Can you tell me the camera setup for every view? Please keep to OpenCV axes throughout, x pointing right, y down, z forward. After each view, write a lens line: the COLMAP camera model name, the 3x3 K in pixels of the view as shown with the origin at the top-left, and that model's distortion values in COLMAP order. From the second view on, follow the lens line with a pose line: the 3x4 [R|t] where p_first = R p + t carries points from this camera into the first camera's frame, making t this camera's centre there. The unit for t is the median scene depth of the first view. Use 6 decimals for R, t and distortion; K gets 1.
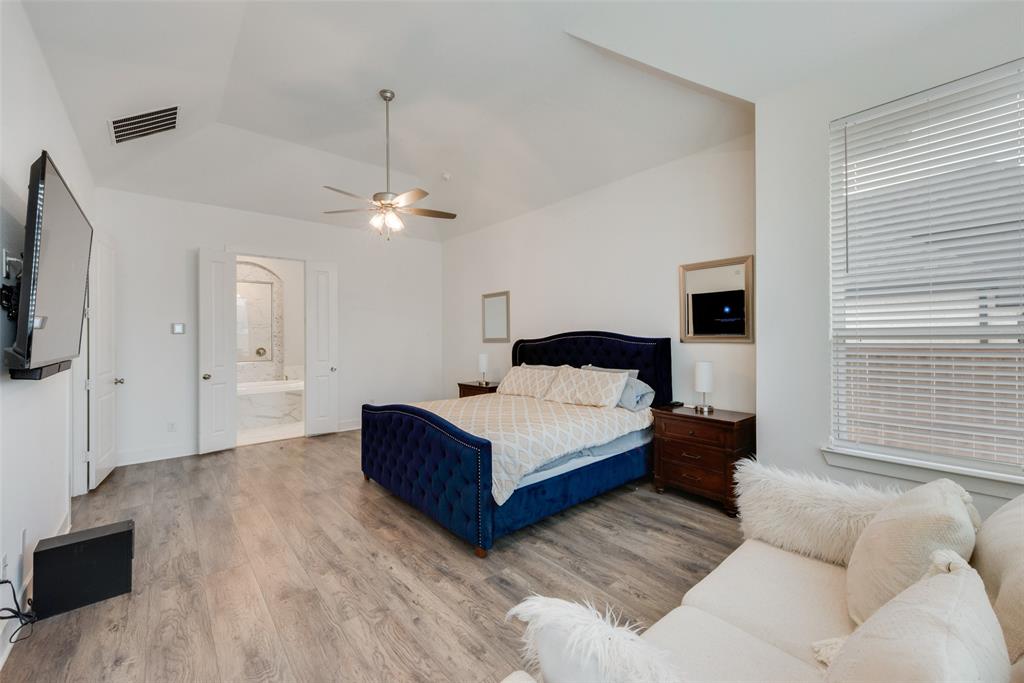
lens RADIAL K [[415.2, 0, 513.7], [0, 415.2, 336.2], [0, 0, 1]] dist [0.012751, -0.002521]
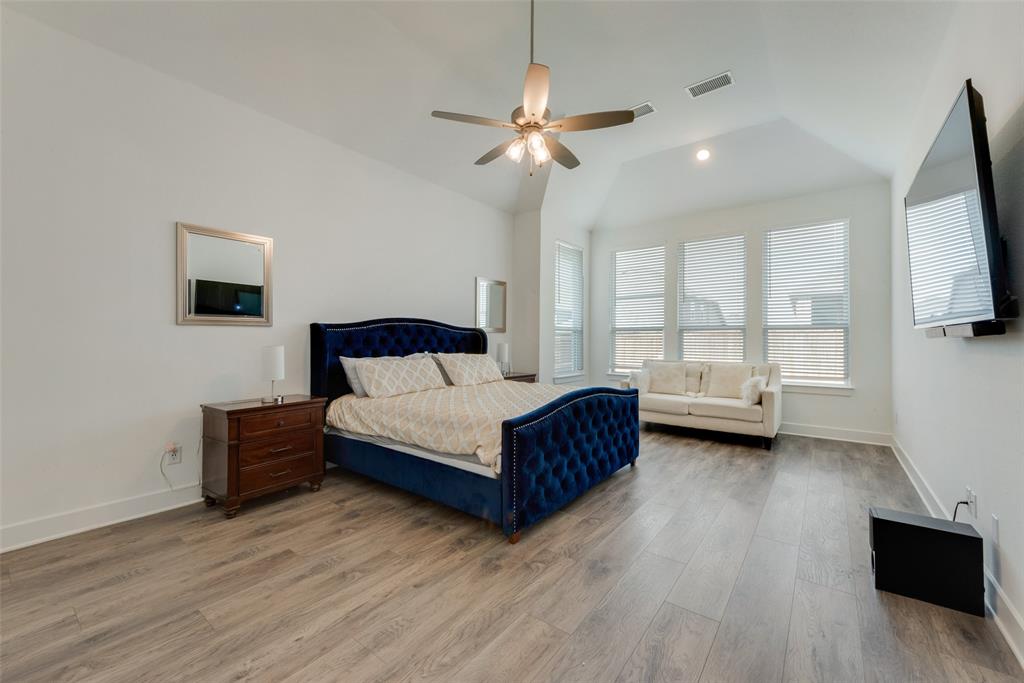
lens RADIAL K [[415.2, 0, 516.5], [0, 415.2, 342.8], [0, 0, 1]] dist [0.012751, -0.002521]
pose [[-0.226566, 0.009628, 0.973948, -0.941430], [0.011676, 0.999906, -0.007168, 0.062564], [-0.973926, 0.009748, -0.226657, 1.136277]]
